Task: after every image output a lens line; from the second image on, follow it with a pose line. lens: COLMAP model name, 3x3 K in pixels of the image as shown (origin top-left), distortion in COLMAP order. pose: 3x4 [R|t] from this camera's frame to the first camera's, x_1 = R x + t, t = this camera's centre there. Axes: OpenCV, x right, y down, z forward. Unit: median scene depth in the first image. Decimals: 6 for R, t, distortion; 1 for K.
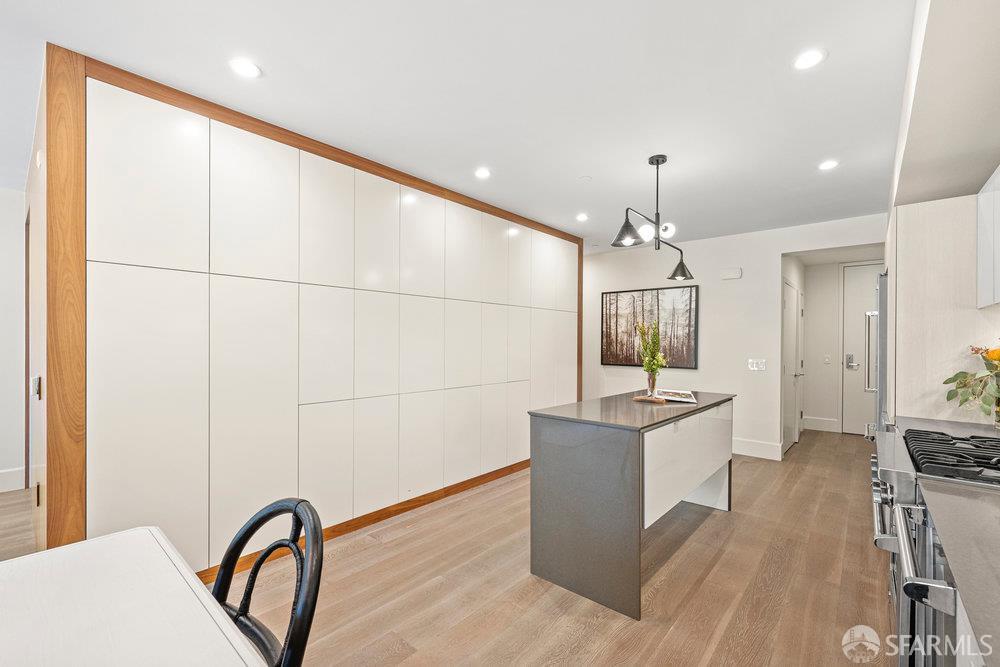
lens RADIAL K [[427.1, 0, 498.8], [0, 427.1, 343.9], [0, 0, 1]] dist [-0.000595, -0.000116]
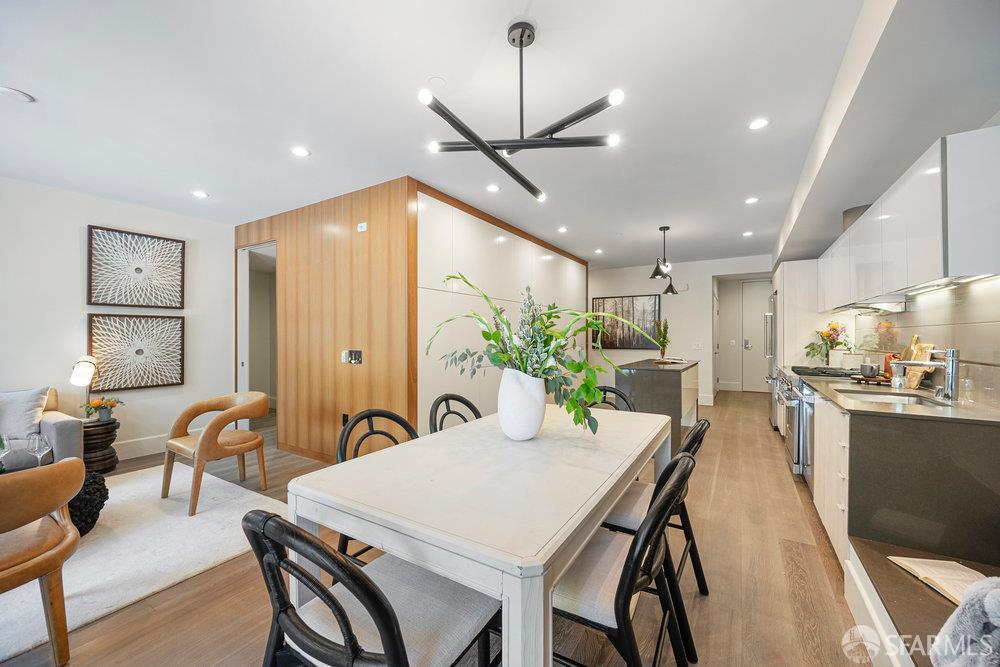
lens RADIAL K [[394.5, 0, 498.7], [0, 394.5, 336.4], [0, 0, 1]] dist [-0.000773, -0.000089]
pose [[0.987048, -0.007653, 0.160242, -0.445011], [0.008129, 0.999964, -0.002317, 0.014290], [-0.160219, 0.003590, 0.987075, -0.398191]]
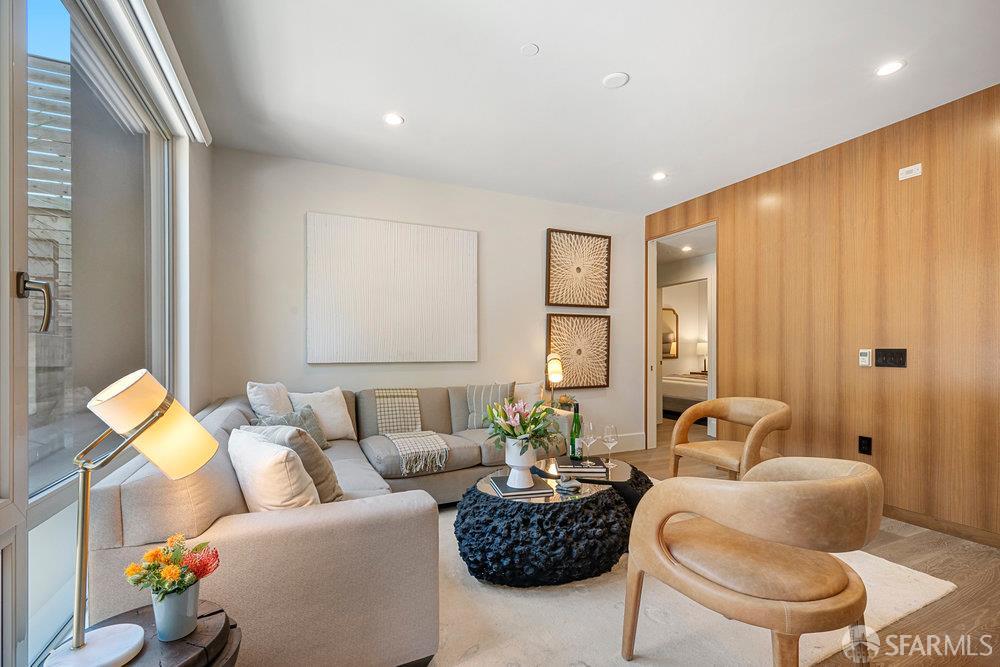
lens RADIAL K [[447.6, 0, 496.9], [0, 447.6, 352.1], [0, 0, 1]] dist [0.000889, 0.000163]
pose [[0.913161, -0.003988, -0.407581, -0.967911], [0.003652, 0.999992, -0.001601, 0.049632], [0.407584, -0.000026, 0.913168, -0.379687]]
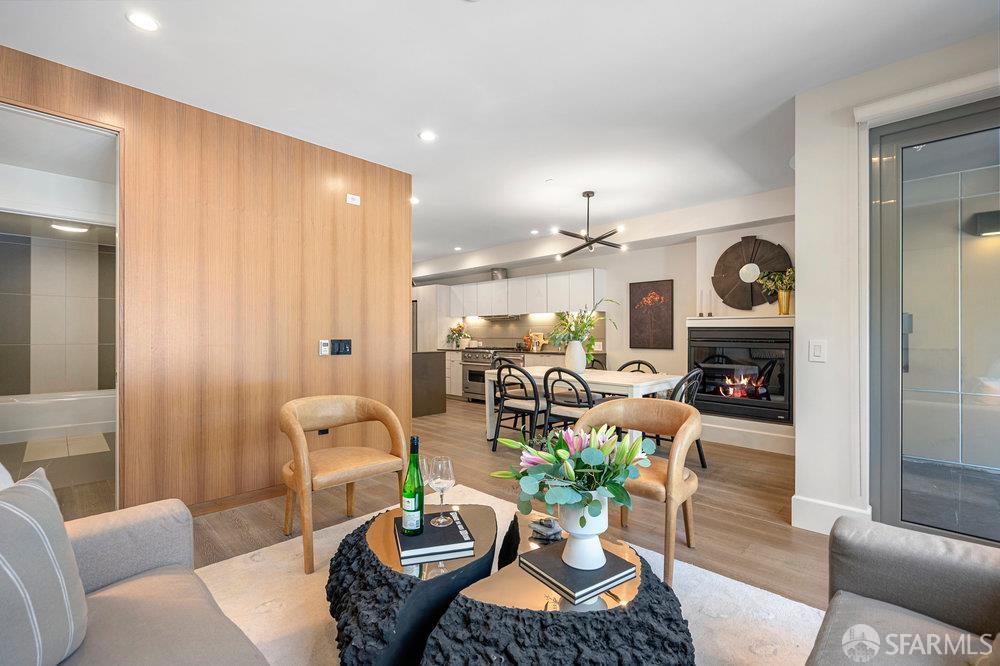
lens RADIAL K [[464.2, 0, 500.0], [0, 464.2, 333.0], [0, 0, 1]] dist [-0.000250, -0.000021]
pose [[0.037493, 0.006445, 0.999276, -1.640685], [0.006162, 0.999959, -0.006681, 0.039546], [-0.999278, 0.006408, 0.037452, 0.275221]]
